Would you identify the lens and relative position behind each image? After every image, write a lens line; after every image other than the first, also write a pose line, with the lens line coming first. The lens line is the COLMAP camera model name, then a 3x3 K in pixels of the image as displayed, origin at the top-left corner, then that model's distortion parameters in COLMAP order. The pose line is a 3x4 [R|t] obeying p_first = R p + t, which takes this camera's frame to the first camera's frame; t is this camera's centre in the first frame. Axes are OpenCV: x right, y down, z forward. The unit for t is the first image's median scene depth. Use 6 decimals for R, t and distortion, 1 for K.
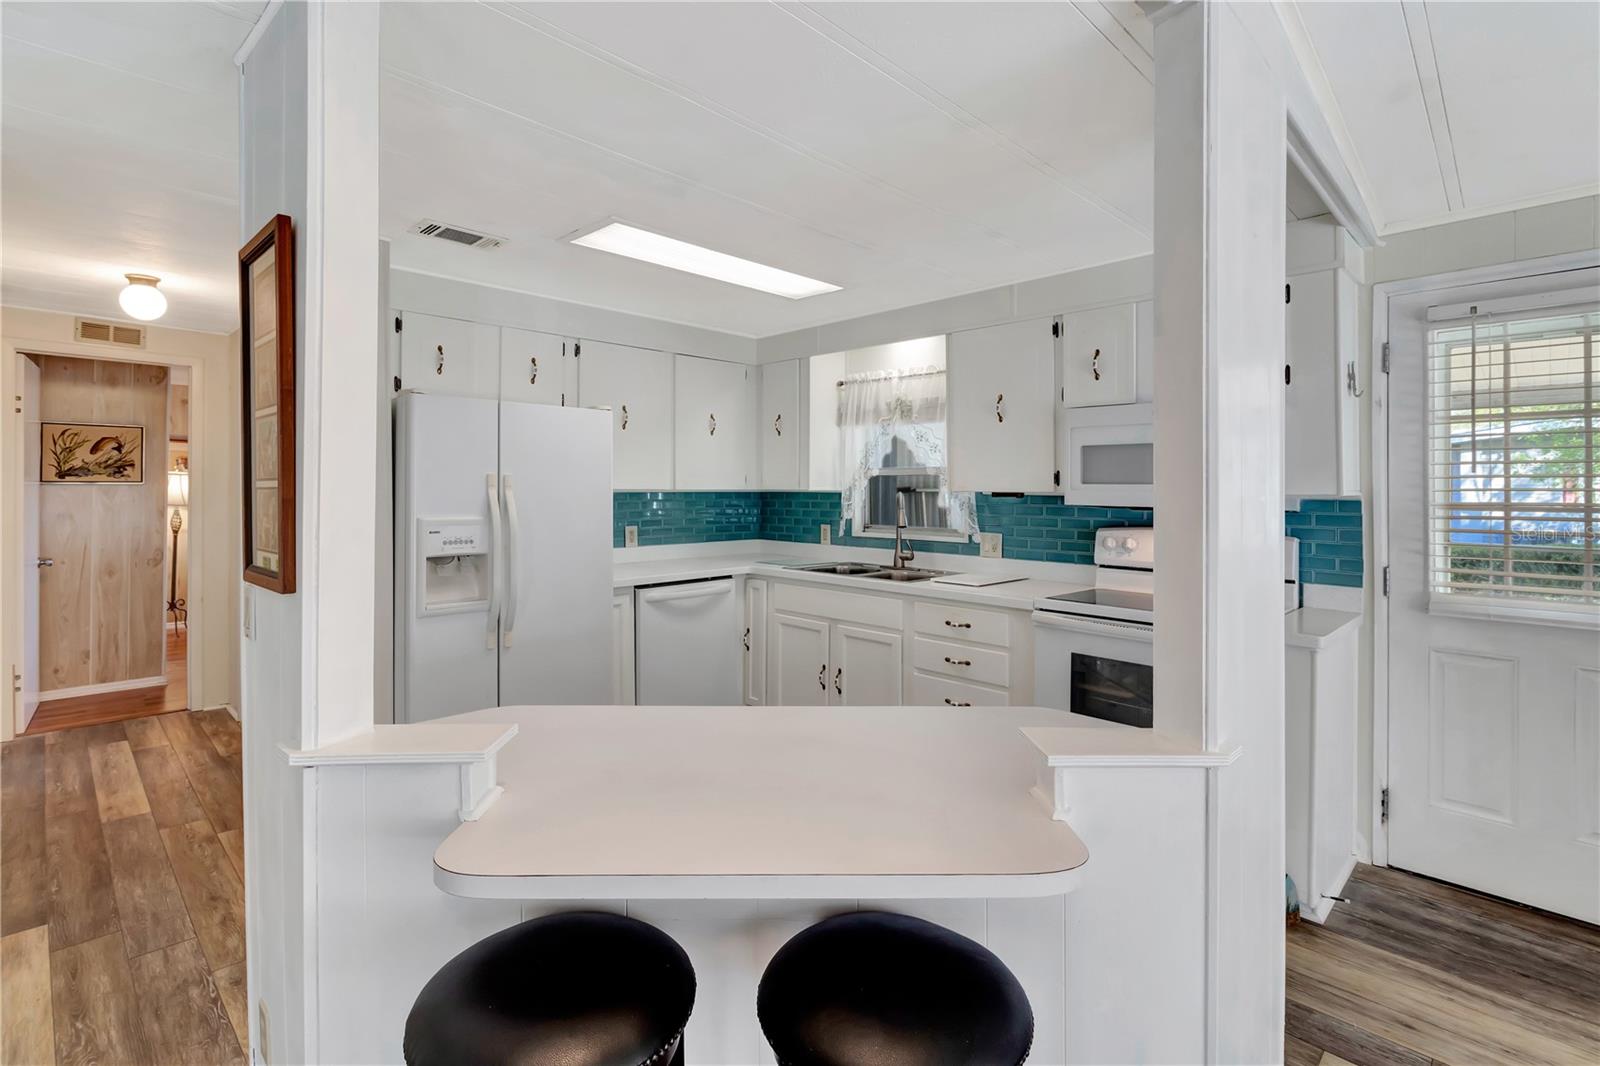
lens RADIAL K [[739.2, 0, 813.0], [0, 739.2, 498.0], [0, 0, 1]] dist [0.003590, 0.000005]
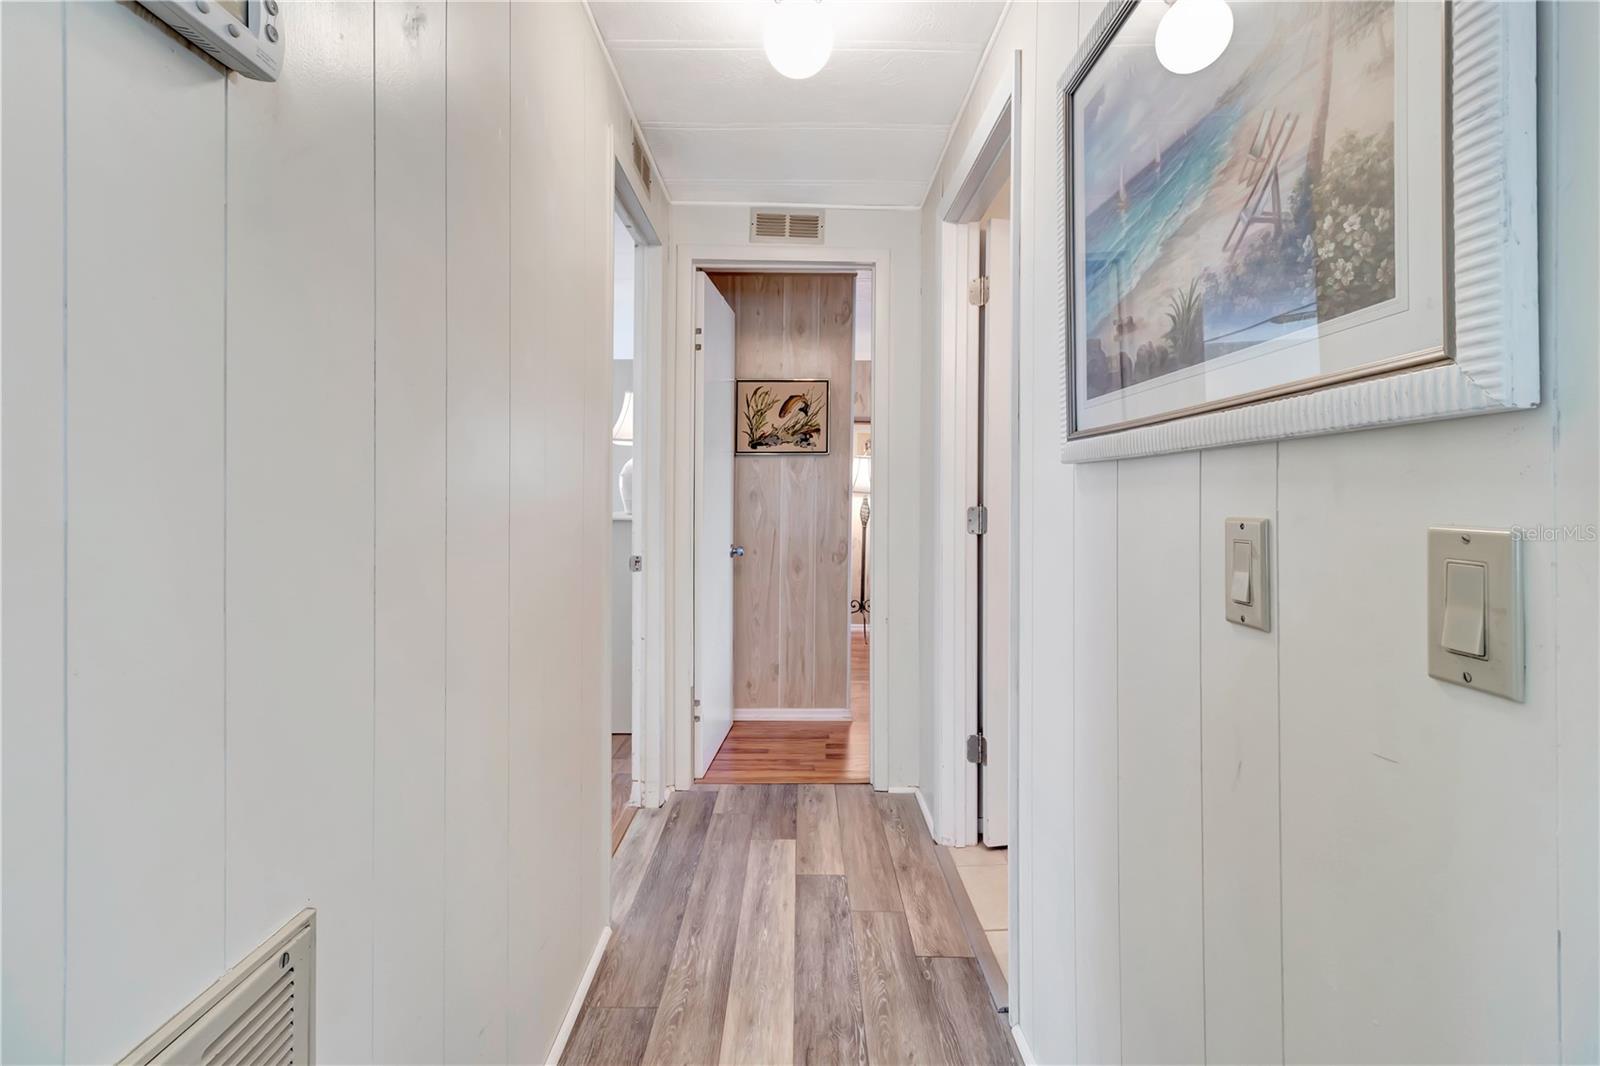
lens RADIAL K [[739.2, 0, 813.0], [0, 739.2, 498.0], [0, 0, 1]] dist [0.003590, 0.000005]
pose [[0.709027, -0.010180, -0.705108, -0.390448], [-0.005286, 0.999791, -0.019749, 0.042661], [0.705162, 0.017730, 0.708825, 0.465127]]
